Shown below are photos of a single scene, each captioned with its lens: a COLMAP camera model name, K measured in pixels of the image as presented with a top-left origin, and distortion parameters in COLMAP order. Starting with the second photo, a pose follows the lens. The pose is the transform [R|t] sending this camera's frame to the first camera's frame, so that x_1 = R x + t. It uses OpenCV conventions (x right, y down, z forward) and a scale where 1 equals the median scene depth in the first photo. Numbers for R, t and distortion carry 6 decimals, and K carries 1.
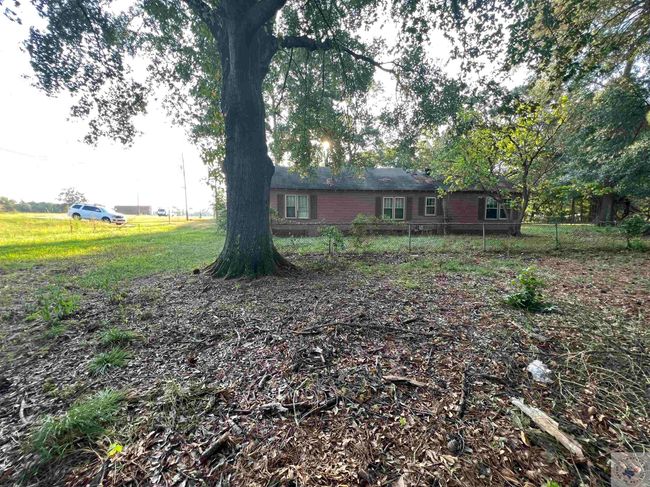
lens RADIAL K [[259.8, 0, 326.2], [0, 259.8, 242.9], [0, 0, 1]] dist [-0.003399, 0.000609]
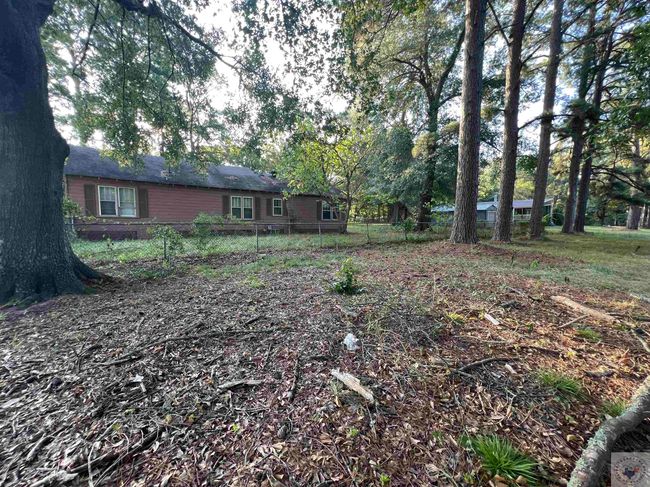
lens RADIAL K [[259.8, 0, 324.9], [0, 259.8, 242.8], [0, 0, 1]] dist [-0.003399, 0.000609]
pose [[0.851005, -0.037257, 0.523834, 0.026350], [0.037298, 0.999249, 0.010478, -0.000184], [-0.523831, 0.010621, 0.851756, -0.002313]]
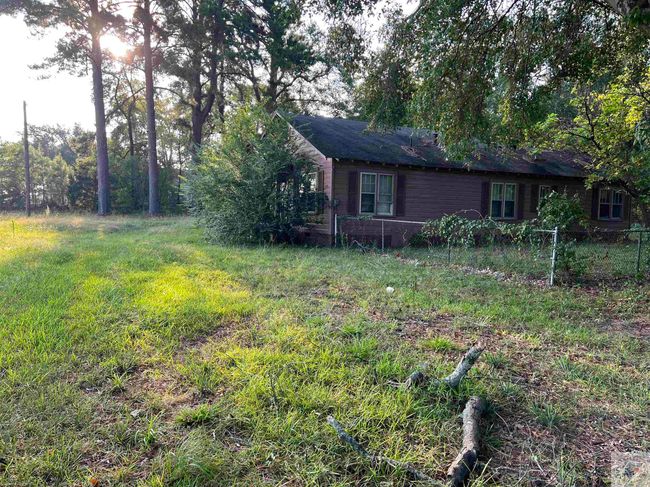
lens RADIAL K [[483.4, 0, 328.1], [0, 483.4, 243.5], [0, 0, 1]] dist [0.057774, -0.064282]
pose [[0.914196, -0.013830, 0.405036, -2.611175], [0.017723, 0.999826, -0.005861, -0.124745], [-0.404885, 0.012537, 0.914282, 0.388068]]
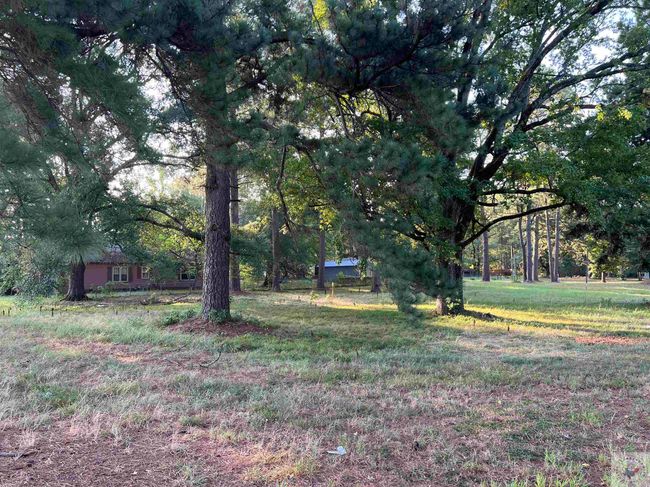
lens RADIAL K [[483.4, 0, 325.4], [0, 483.4, 243.8], [0, 0, 1]] dist [0.057774, -0.064282]
pose [[0.777002, 0.038604, 0.628314, -2.726513], [0.043699, 0.992402, -0.115014, 0.323915], [-0.627980, 0.116822, 0.769411, -8.857340]]
